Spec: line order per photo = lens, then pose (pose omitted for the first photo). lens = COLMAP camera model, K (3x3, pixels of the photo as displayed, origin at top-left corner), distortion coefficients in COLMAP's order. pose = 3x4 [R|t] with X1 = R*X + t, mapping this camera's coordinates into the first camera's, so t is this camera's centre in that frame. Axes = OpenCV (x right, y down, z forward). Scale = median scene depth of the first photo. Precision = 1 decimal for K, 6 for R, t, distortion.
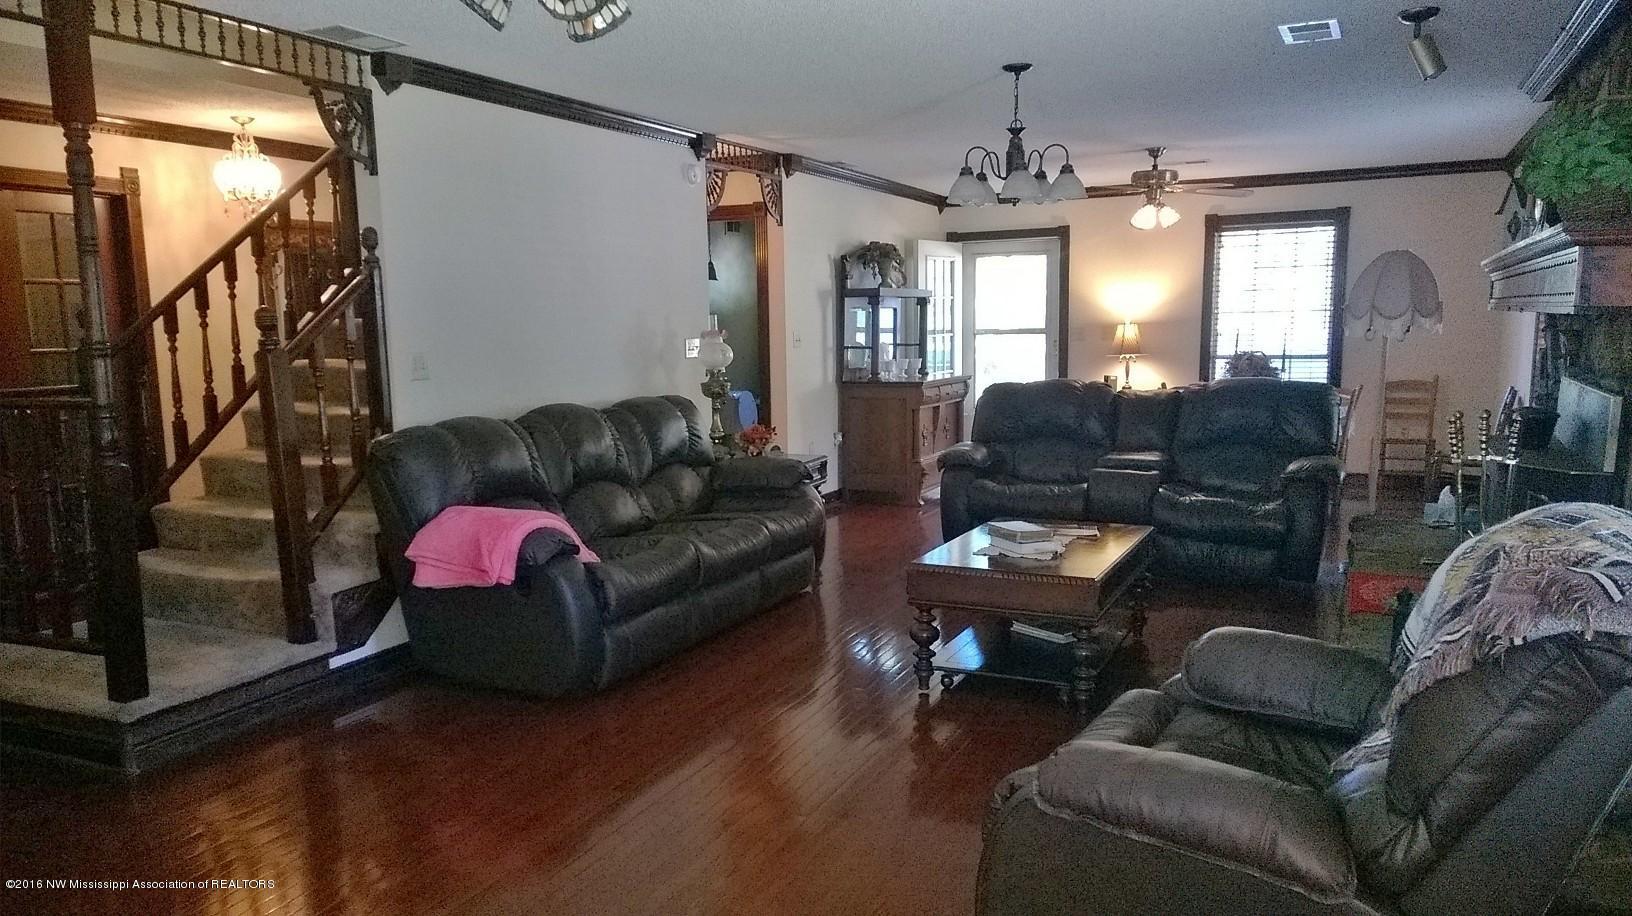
lens RADIAL K [[1187.2, 0, 813.5], [0, 1187.2, 468.5], [0, 0, 1]] dist [0.070608, -0.029929]
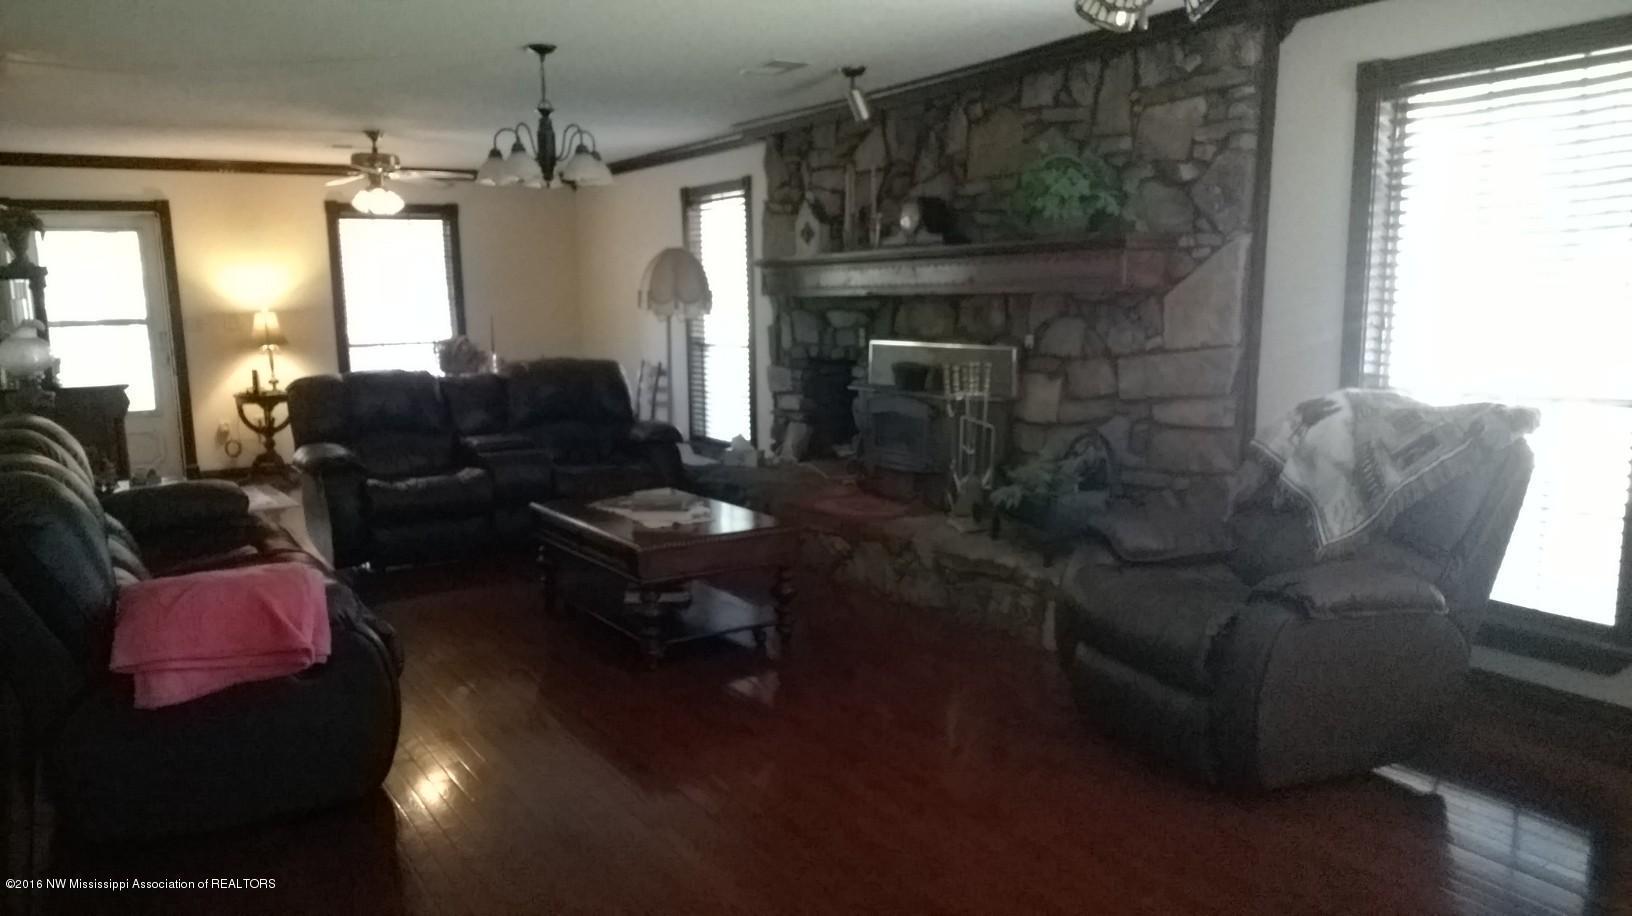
lens RADIAL K [[1187.2, 0, 814.9], [0, 1187.2, 452.0], [0, 0, 1]] dist [0.070608, -0.029929]
pose [[0.520442, -0.112783, 0.846416, -0.317155], [0.123478, 0.990761, 0.056093, -0.014130], [-0.844922, 0.075320, 0.529560, 0.156529]]
